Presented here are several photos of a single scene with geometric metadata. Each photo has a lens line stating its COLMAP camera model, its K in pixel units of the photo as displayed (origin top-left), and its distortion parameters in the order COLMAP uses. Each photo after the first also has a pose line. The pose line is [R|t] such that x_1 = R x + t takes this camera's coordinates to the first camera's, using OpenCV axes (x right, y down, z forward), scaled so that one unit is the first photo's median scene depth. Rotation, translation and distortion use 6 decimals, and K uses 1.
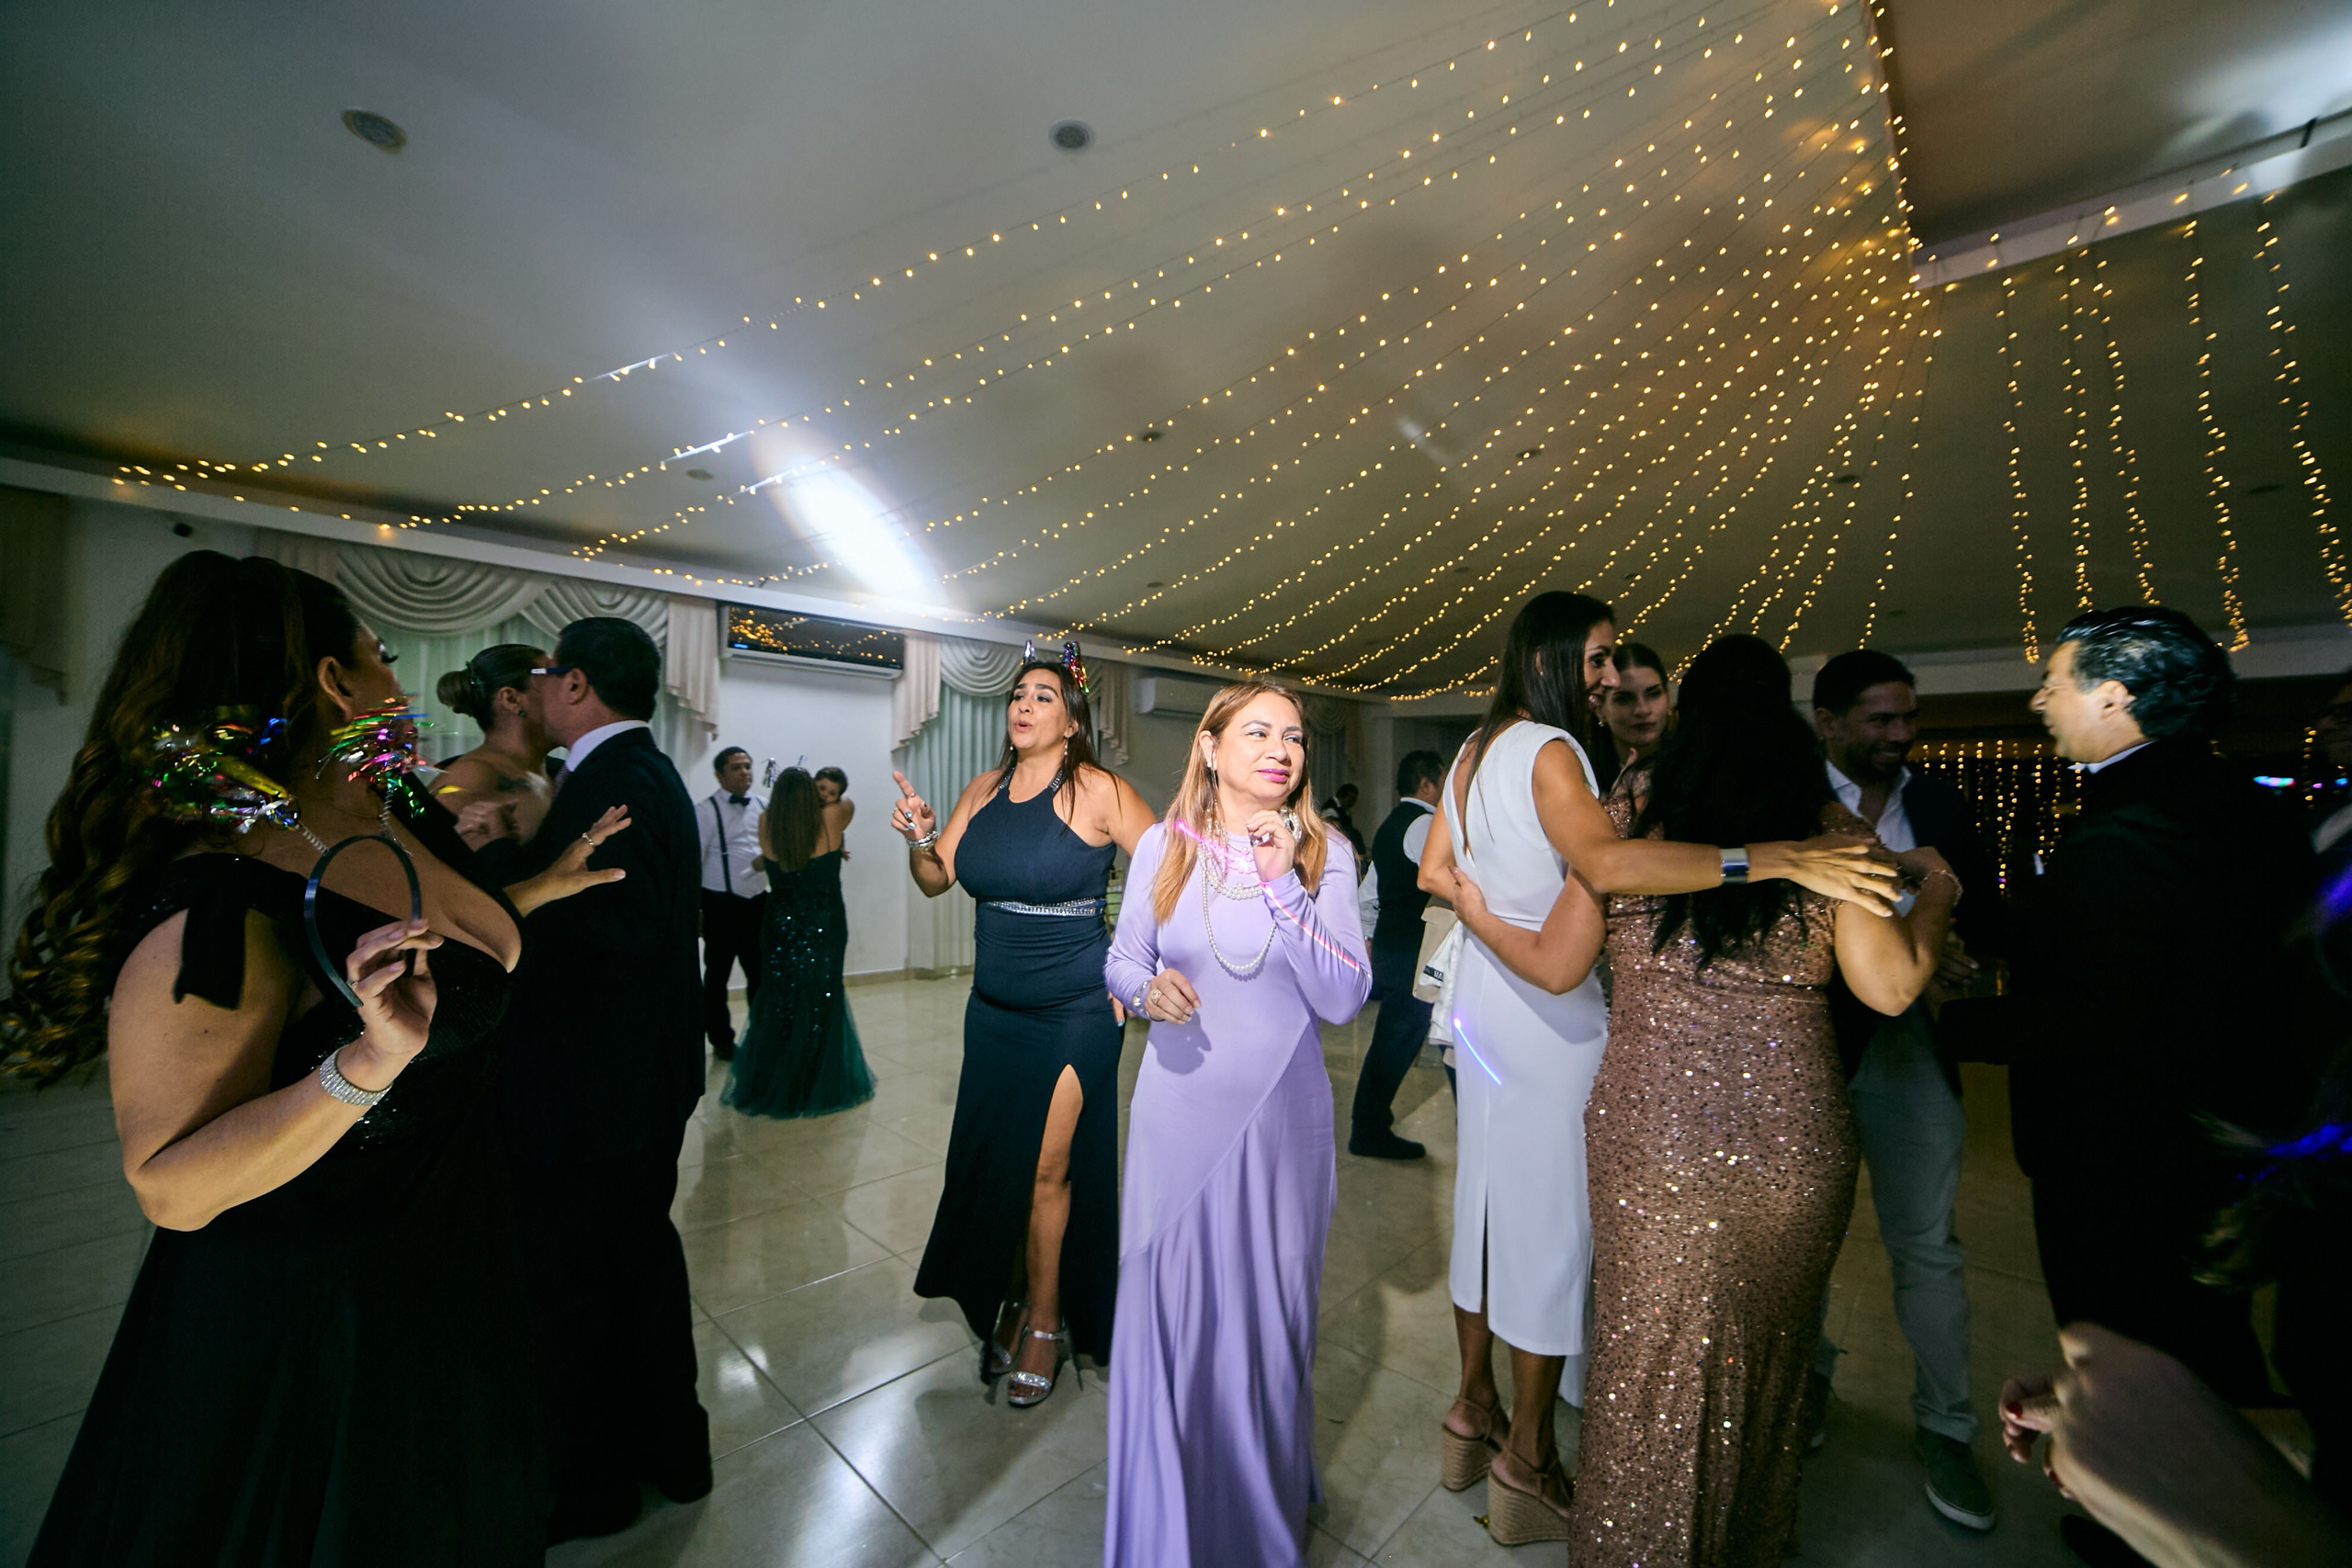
lens RADIAL K [[953.2, 0, 1178.4], [0, 953.2, 777.5], [0, 0, 1]] dist [-0.113676, 0.044409]
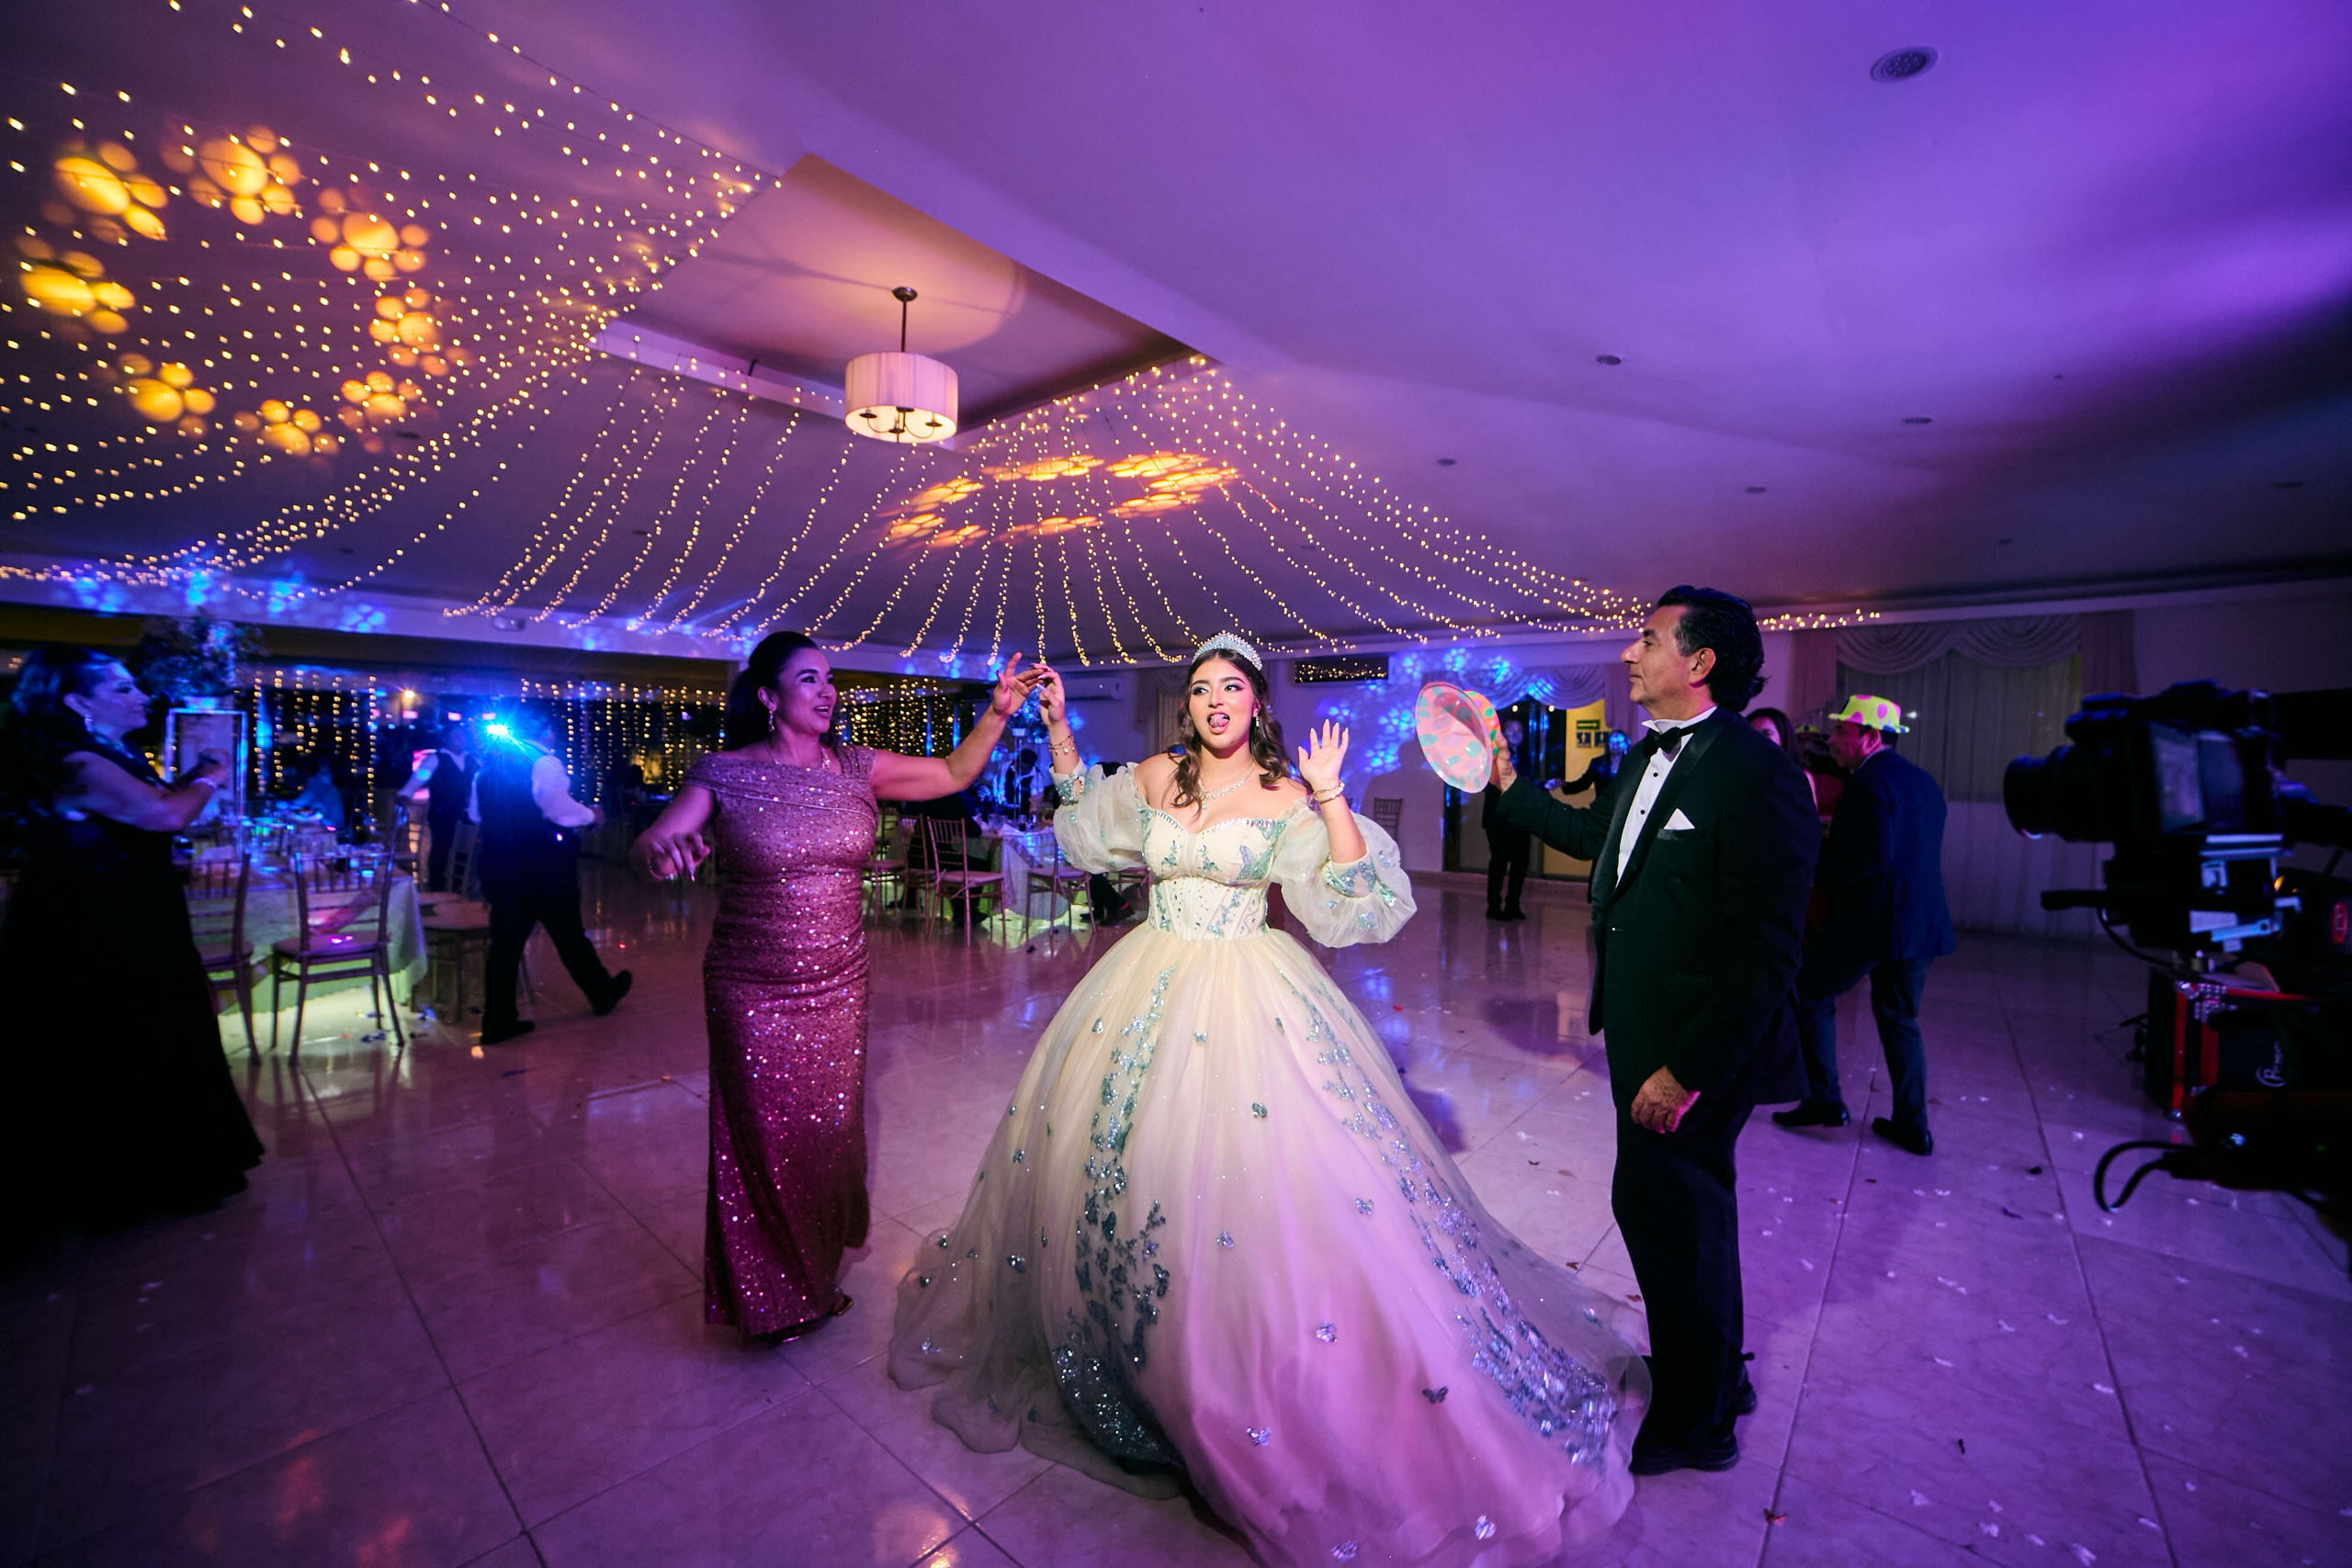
lens RADIAL K [[950.8, 0, 1177.9], [0, 950.8, 778.6], [0, 0, 1]] dist [-0.114372, 0.044565]
pose [[-0.043031, -0.040571, 0.998250, -0.438177], [-0.042265, 0.998355, 0.038753, -0.001310], [-0.998179, -0.040523, -0.044675, 0.130451]]
